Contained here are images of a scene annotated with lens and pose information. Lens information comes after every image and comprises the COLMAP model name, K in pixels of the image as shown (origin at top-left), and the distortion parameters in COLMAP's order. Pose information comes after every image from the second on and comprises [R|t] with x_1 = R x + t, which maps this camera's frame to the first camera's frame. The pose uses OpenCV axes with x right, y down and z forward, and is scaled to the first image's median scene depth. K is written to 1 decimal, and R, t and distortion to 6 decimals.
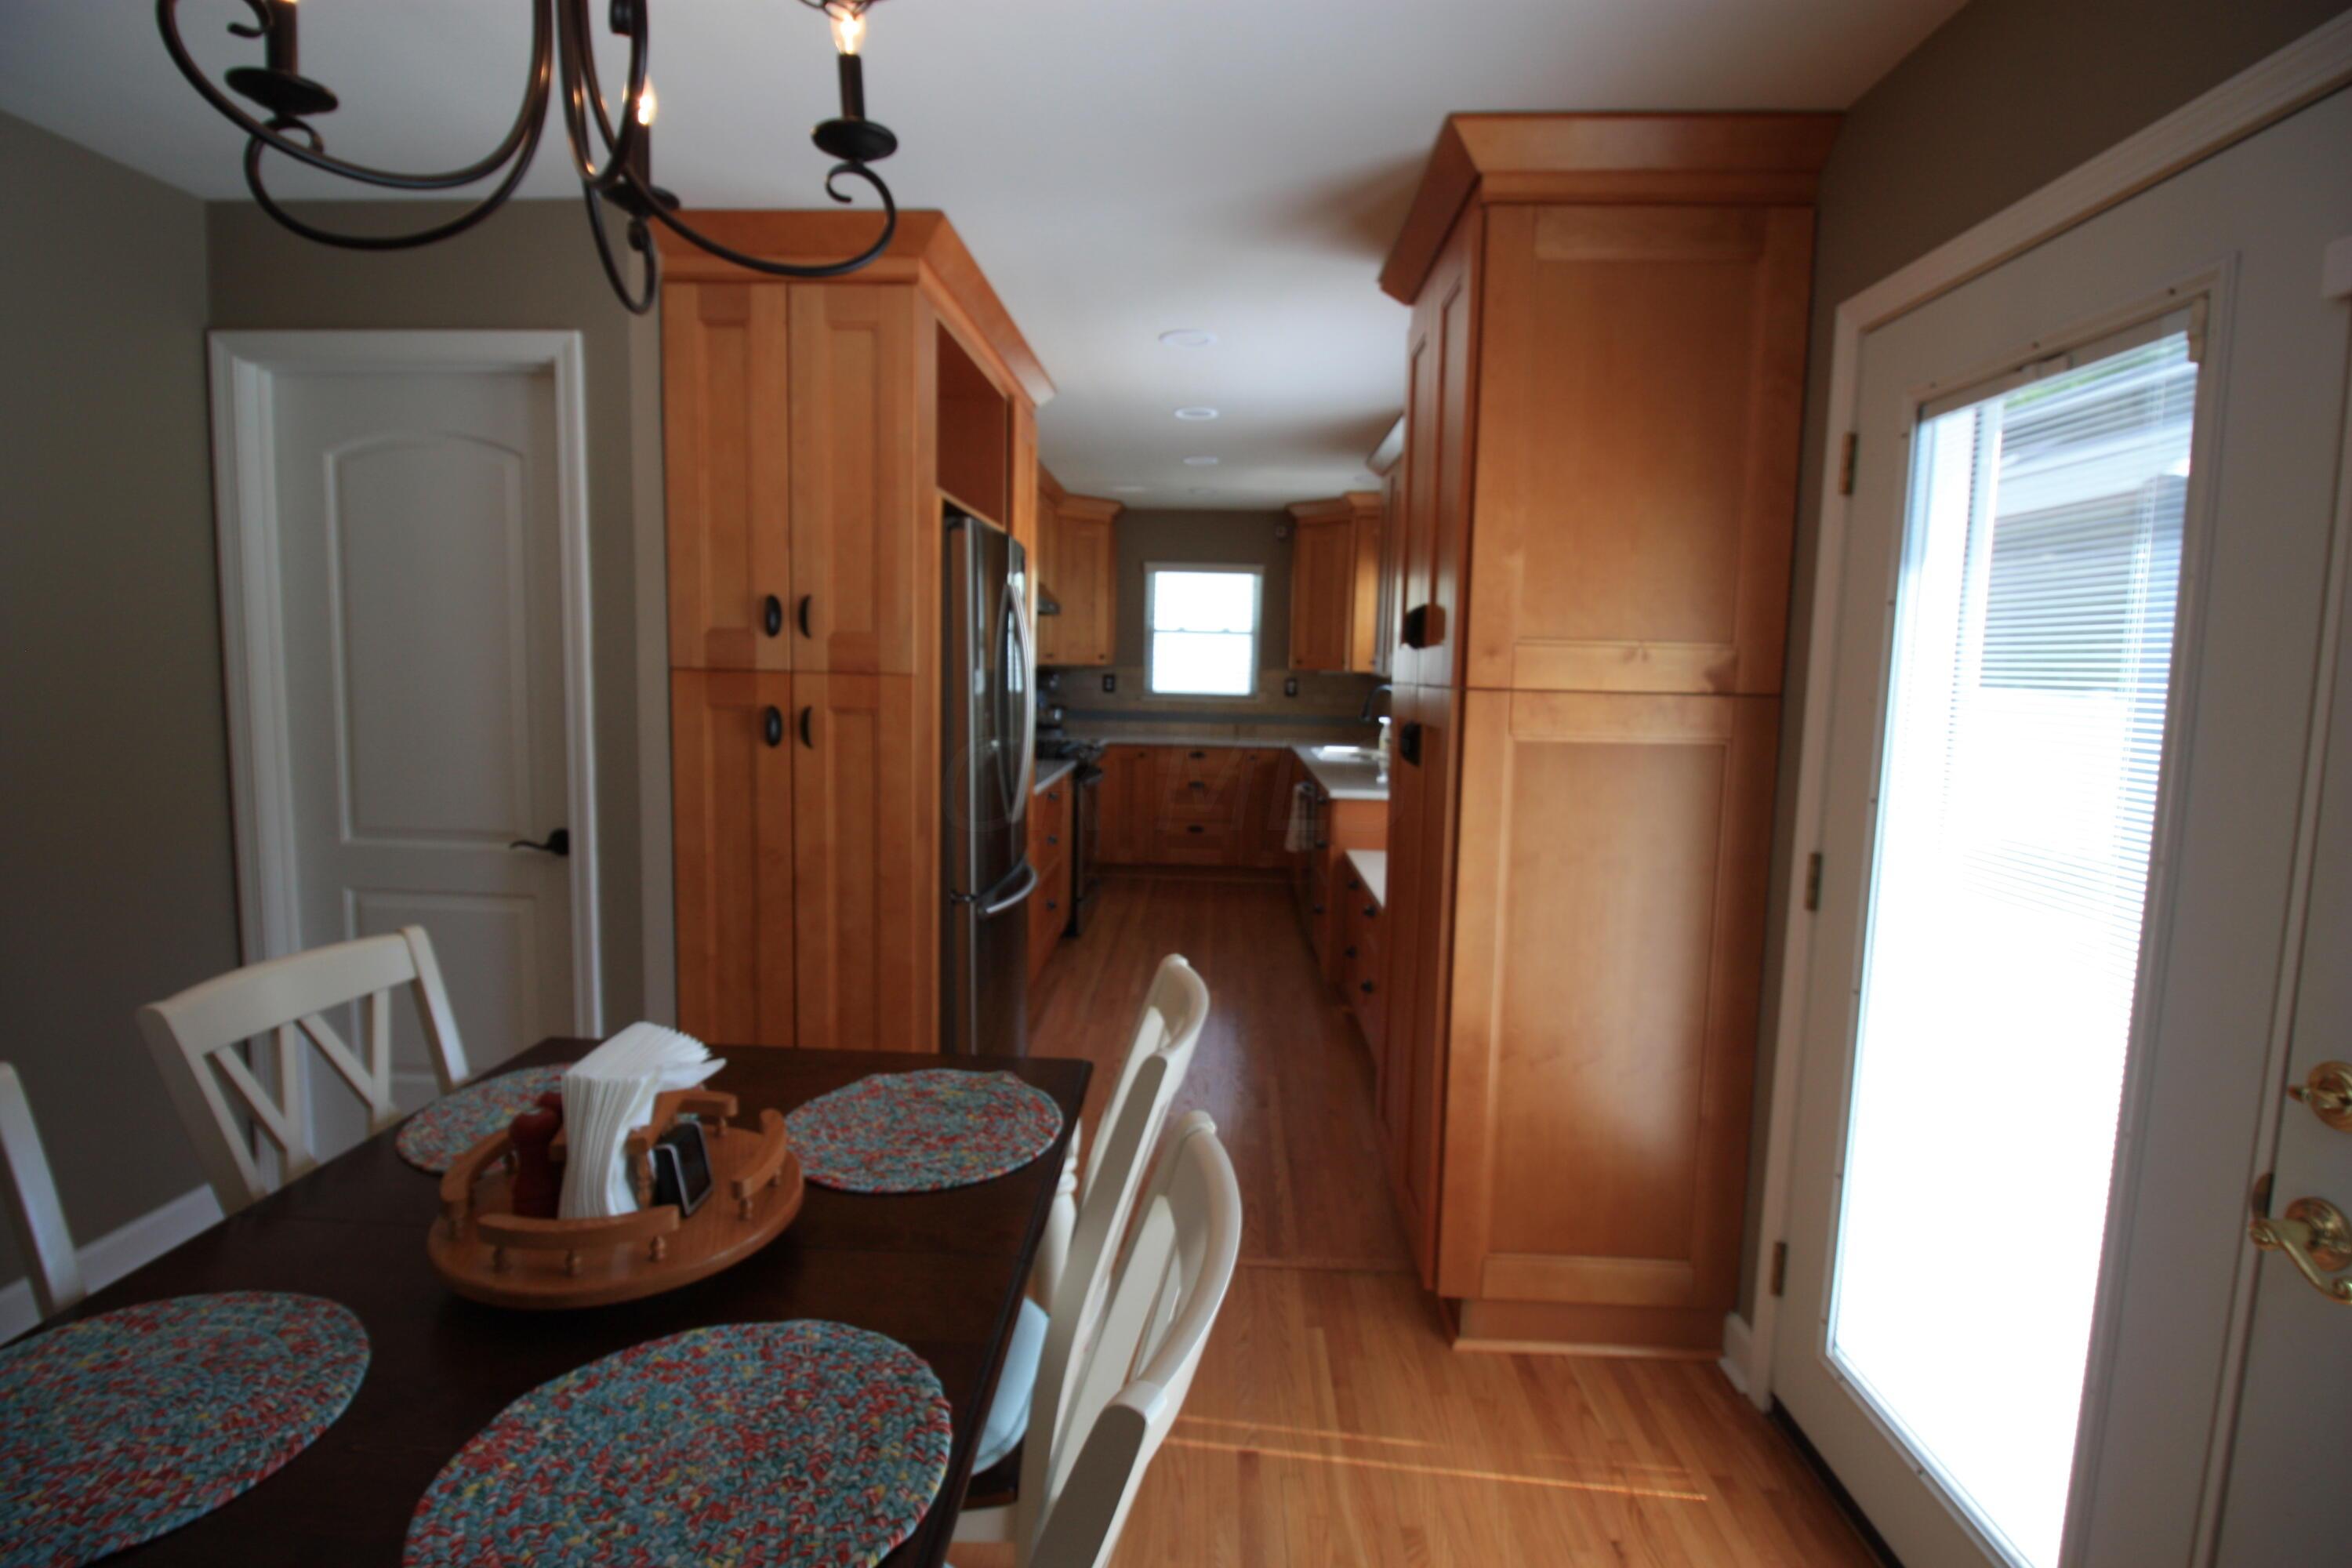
lens RADIAL K [[1086.1, 0, 1170.7], [0, 1086.1, 779.8], [0, 0, 1]] dist [-0.011409, -0.000251]
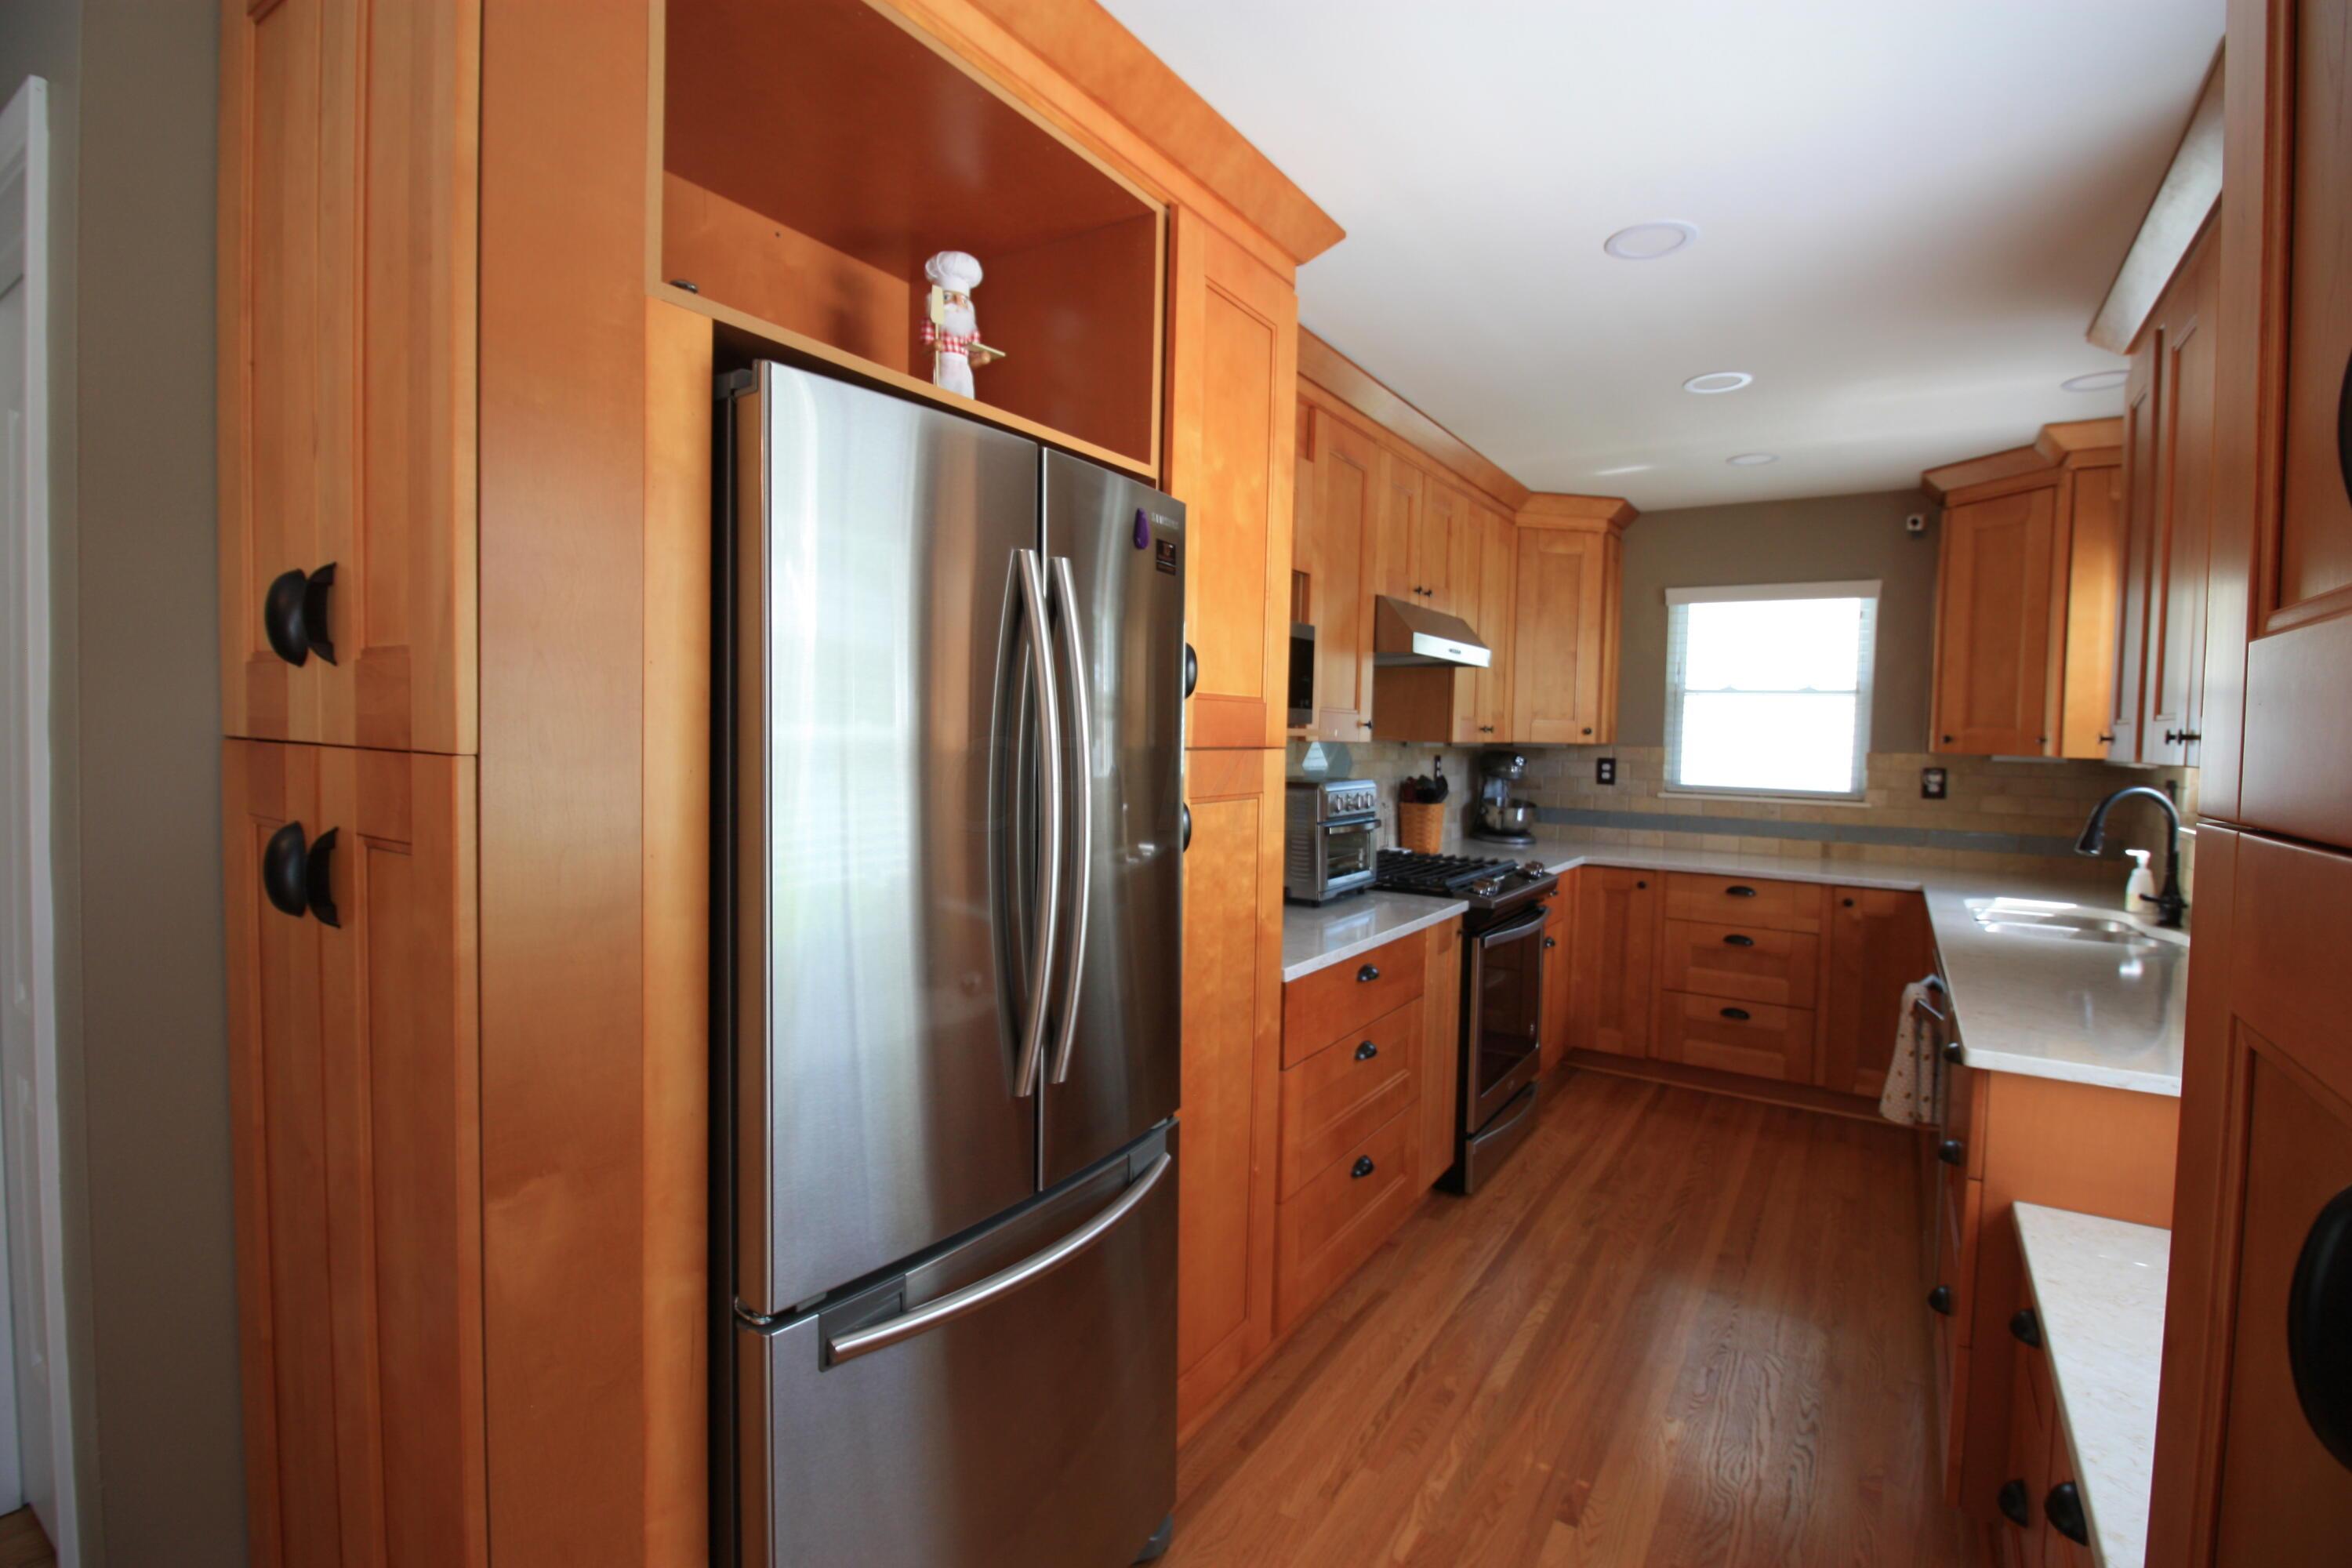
lens RADIAL K [[1086.1, 0, 1172.9], [0, 1086.1, 767.5], [0, 0, 1]] dist [-0.011409, -0.000251]
pose [[0.857255, 0.015176, -0.514669, 0.062198], [-0.058483, 0.995967, -0.068043, -0.031636], [0.511560, 0.088430, 0.854685, 0.309636]]
